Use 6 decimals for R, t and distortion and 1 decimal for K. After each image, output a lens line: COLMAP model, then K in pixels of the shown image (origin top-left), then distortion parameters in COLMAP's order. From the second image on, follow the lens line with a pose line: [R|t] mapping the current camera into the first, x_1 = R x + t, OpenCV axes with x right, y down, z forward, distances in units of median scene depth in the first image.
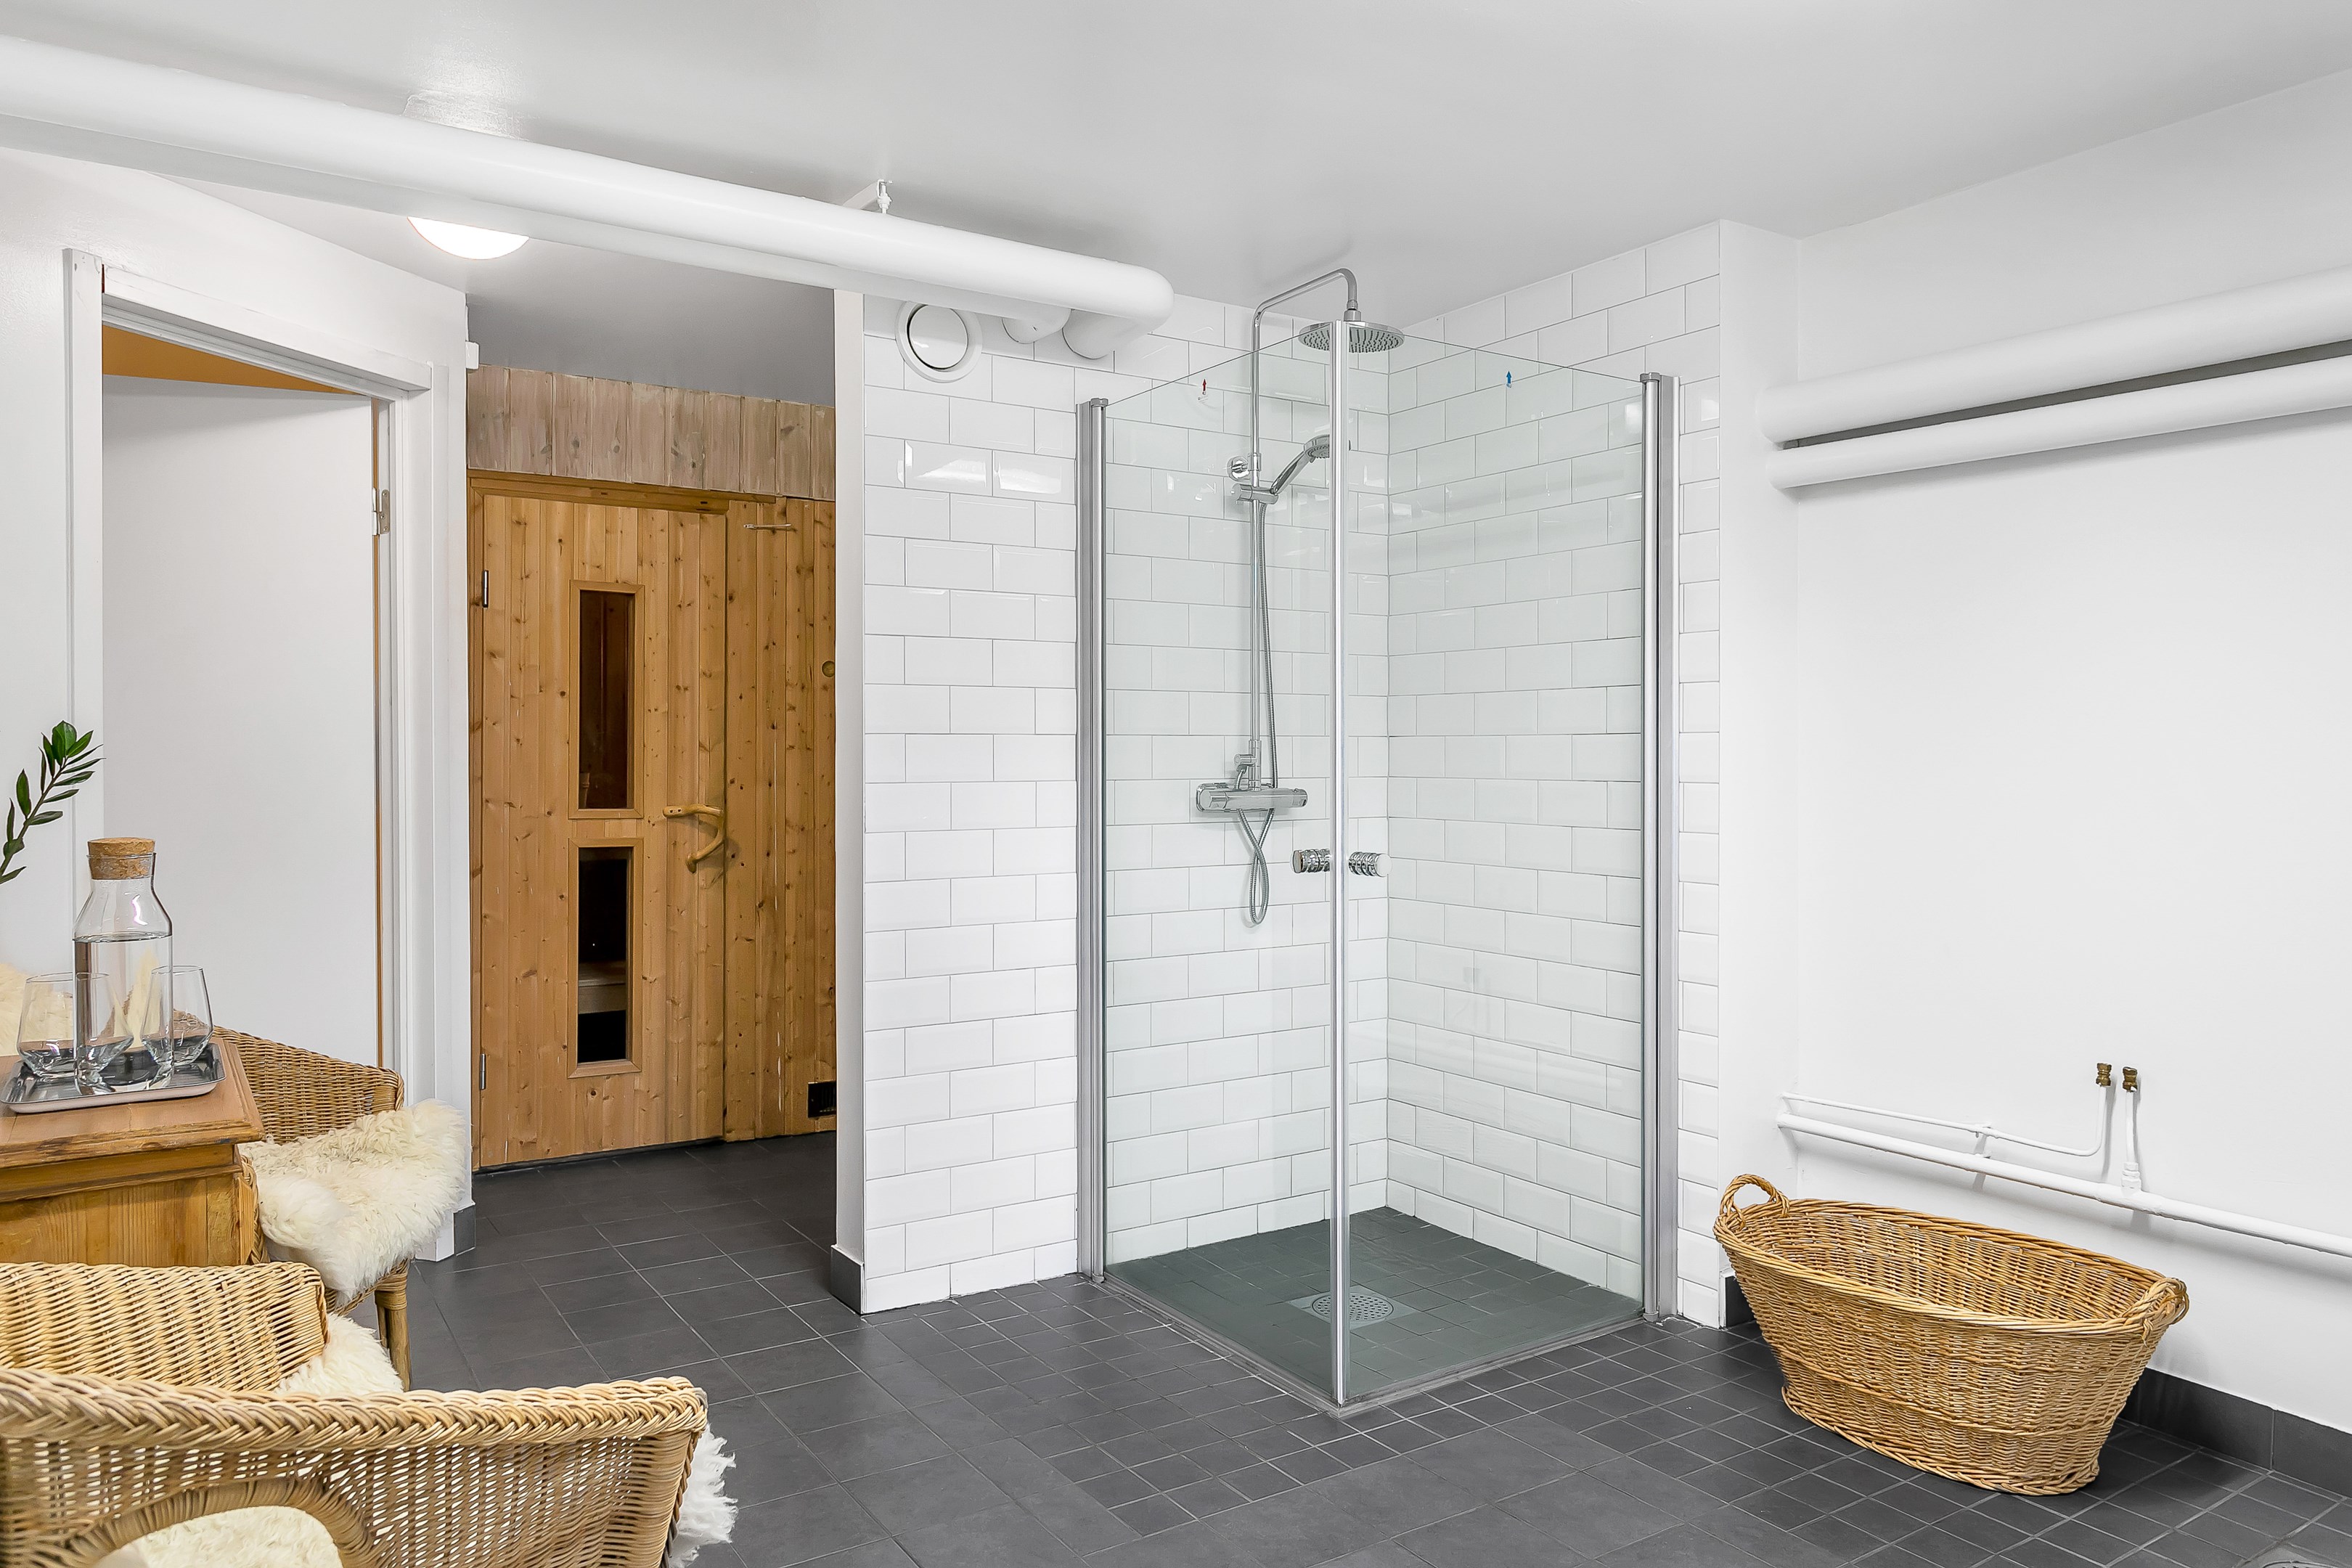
lens RADIAL K [[1583.1, 0, 1177.9], [0, 1583.1, 773.6], [0, 0, 1]] dist [0.010746, 0.003895]
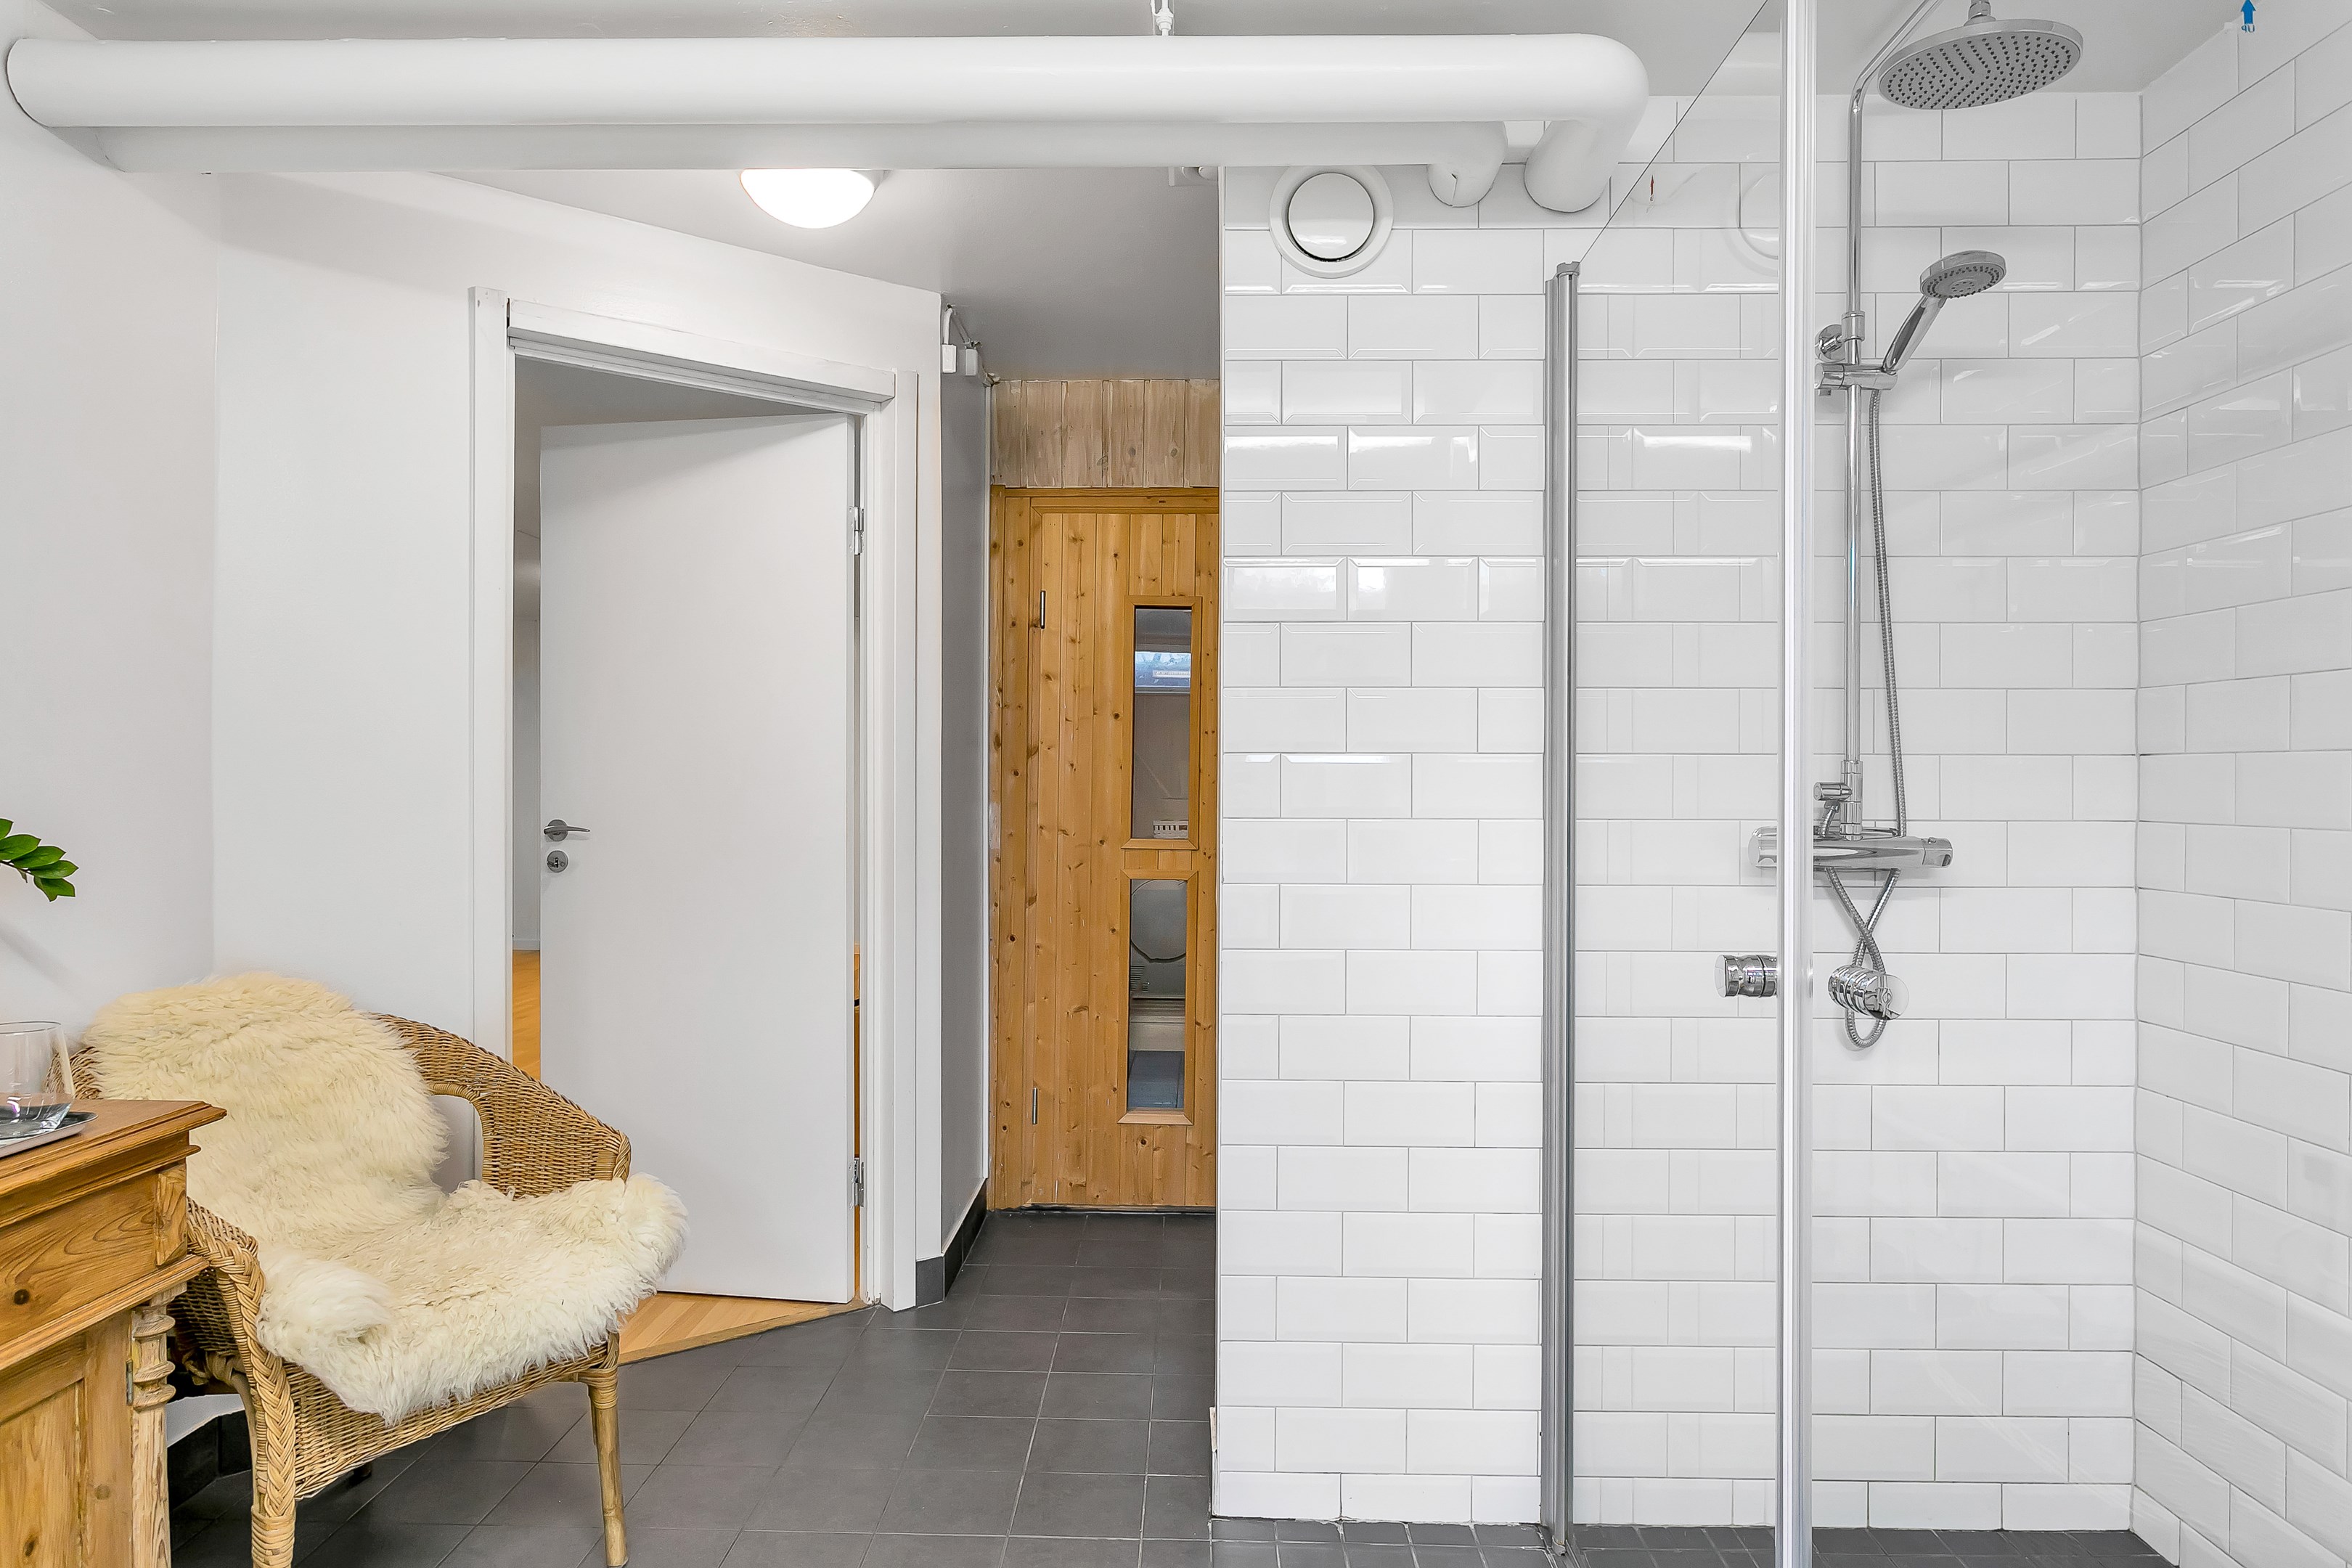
lens RADIAL K [[1453.9, 0, 1171.9], [0, 1453.9, 788.2], [0, 0, 1]] dist [0.007442, -0.001551]
pose [[0.822722, 0.005889, -0.568414, 0.162724], [-0.010821, 0.999927, -0.005301, -0.003797], [0.568341, 0.010512, 0.822726, 0.369861]]
